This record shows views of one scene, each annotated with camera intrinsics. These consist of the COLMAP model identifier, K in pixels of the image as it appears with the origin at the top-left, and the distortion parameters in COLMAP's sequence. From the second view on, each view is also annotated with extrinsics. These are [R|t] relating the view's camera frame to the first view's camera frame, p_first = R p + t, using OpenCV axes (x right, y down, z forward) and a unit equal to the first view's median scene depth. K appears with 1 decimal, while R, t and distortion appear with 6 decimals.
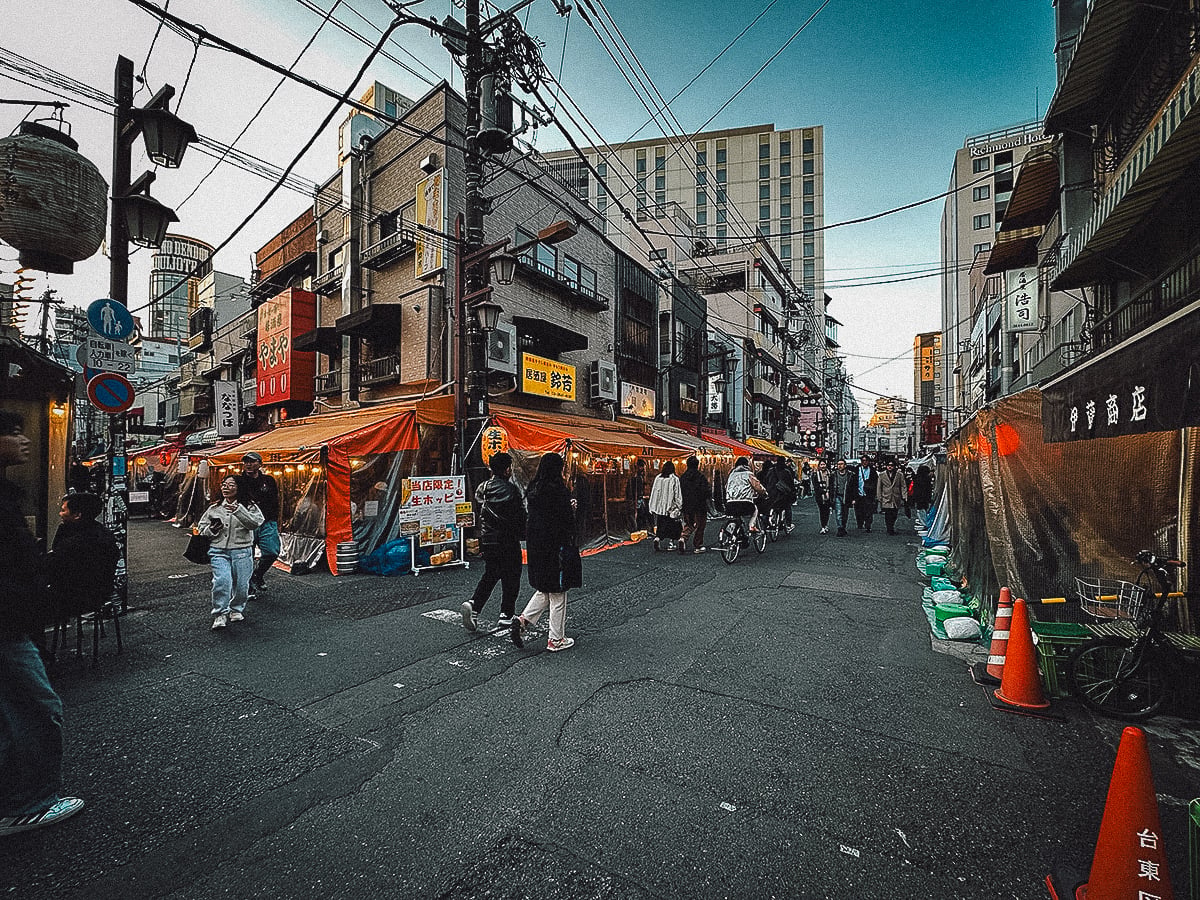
lens RADIAL K [[504.3, 0, 592.2], [0, 504.3, 457.1], [0, 0, 1]] dist [-0.001874, -0.000110]
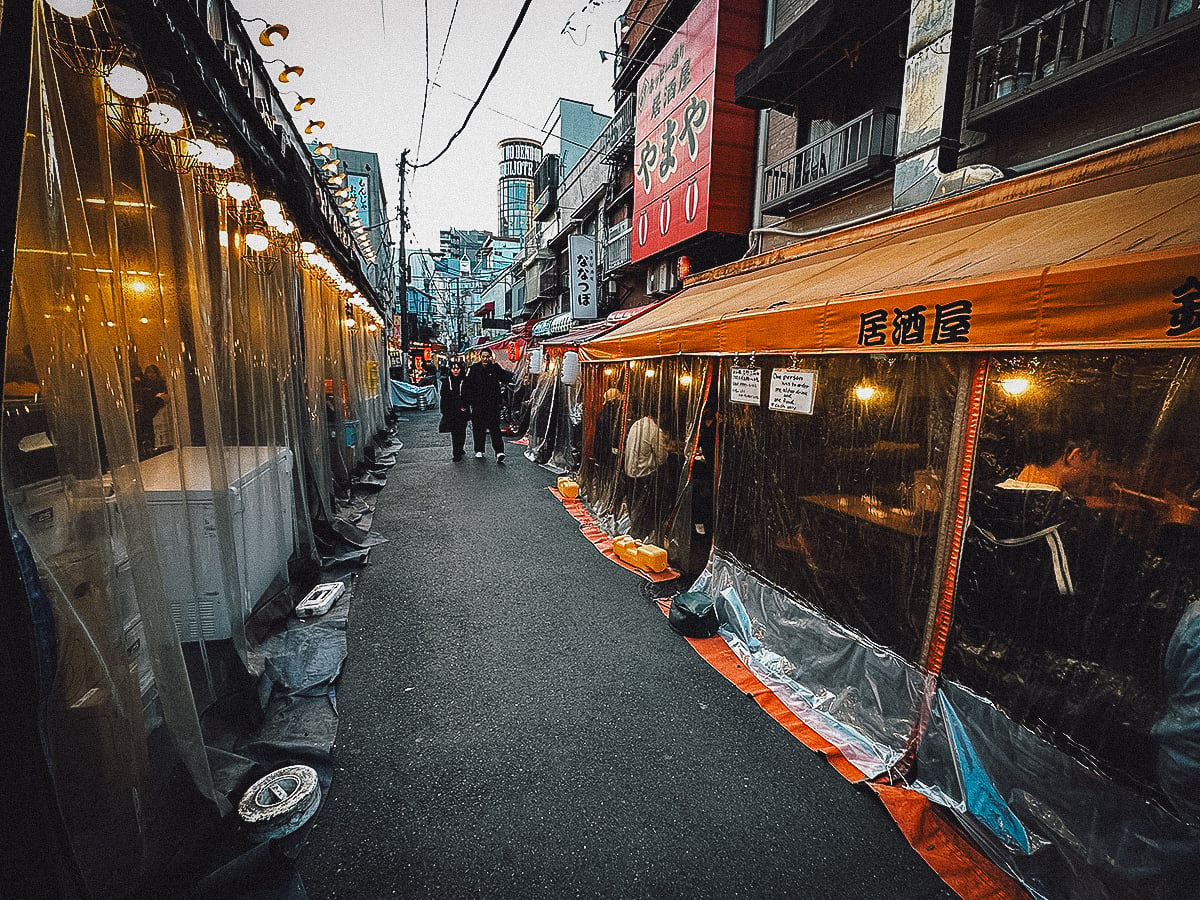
lens RADIAL K [[504.3, 0, 602.1], [0, 504.3, 449.0], [0, 0, 1]] dist [-0.001874, -0.000110]
pose [[0.863823, 0.103556, -0.493037, -0.291675], [-0.016674, 0.983987, 0.177461, 0.007928], [0.503519, -0.145074, 0.851717, 0.339697]]
